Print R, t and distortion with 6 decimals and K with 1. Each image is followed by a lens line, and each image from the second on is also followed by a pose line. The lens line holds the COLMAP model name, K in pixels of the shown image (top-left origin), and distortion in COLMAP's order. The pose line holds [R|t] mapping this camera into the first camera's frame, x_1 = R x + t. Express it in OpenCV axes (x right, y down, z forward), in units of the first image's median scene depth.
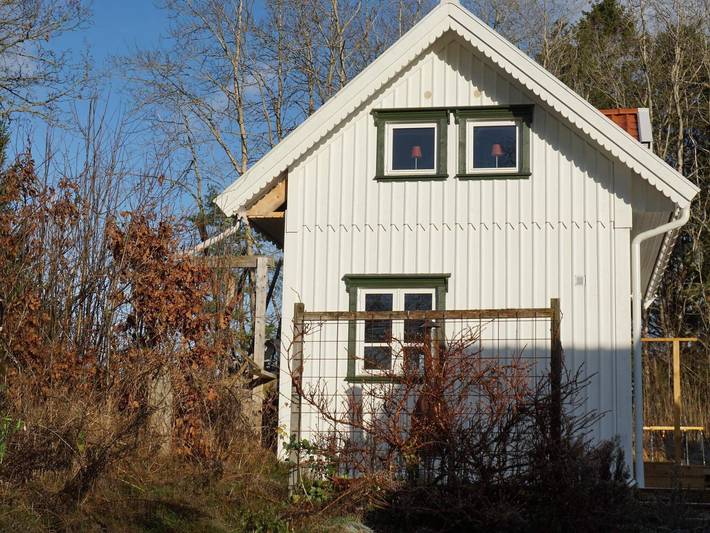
lens RADIAL K [[1360.0, 0, 355.0], [0, 1360.0, 266.5], [0, 0, 1]] dist [0.057275, 0.044535]
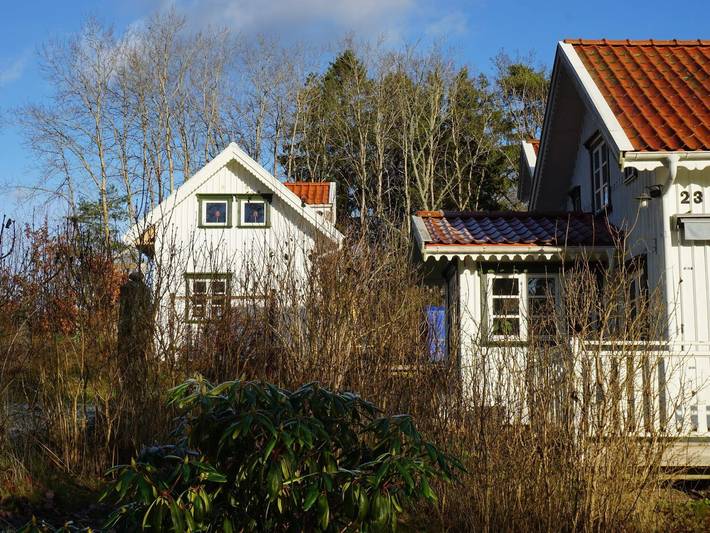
lens RADIAL K [[1004.1, 0, 355.0], [0, 1004.1, 266.5], [0, 0, 1]] dist [-0.004279, 0.028102]
pose [[0.982692, 0.000700, 0.185243, -0.034158], [-0.006534, 0.999502, 0.030884, -0.053172], [-0.185129, -0.031560, 0.982207, -0.579569]]
